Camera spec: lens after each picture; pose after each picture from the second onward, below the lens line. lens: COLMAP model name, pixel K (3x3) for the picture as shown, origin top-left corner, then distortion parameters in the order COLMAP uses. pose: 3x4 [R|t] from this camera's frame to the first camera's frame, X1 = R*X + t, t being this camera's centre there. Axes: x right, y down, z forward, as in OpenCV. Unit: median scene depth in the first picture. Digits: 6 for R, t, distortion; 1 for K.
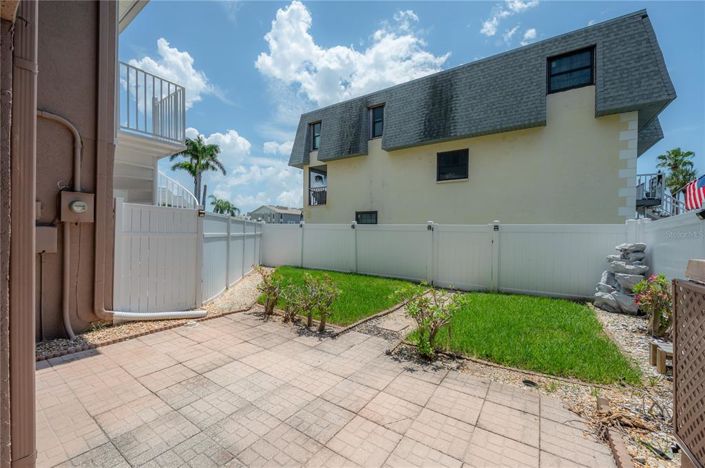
lens RADIAL K [[277.4, 0, 352.5], [0, 277.4, 234.0], [0, 0, 1]] dist [-0.000754, -0.000069]
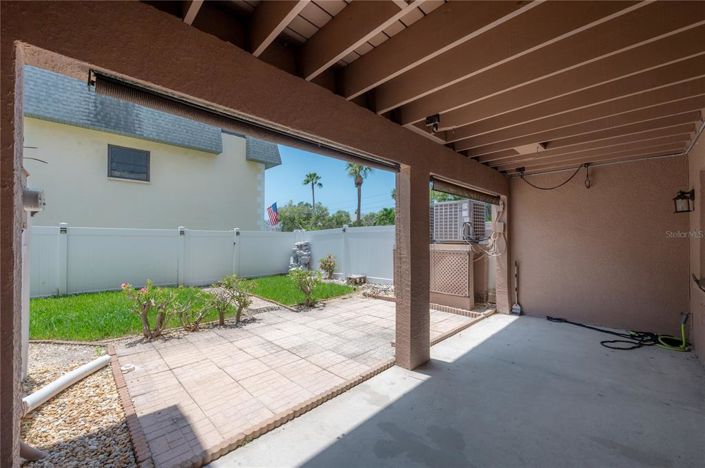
lens RADIAL K [[277.4, 0, 352.5], [0, 277.4, 234.0], [0, 0, 1]] dist [-0.000754, -0.000069]
pose [[0.205661, 0.000495, 0.978623, -1.051743], [0.009658, 0.999950, -0.002535, -0.016129], [-0.978576, 0.009973, 0.205646, 0.251599]]
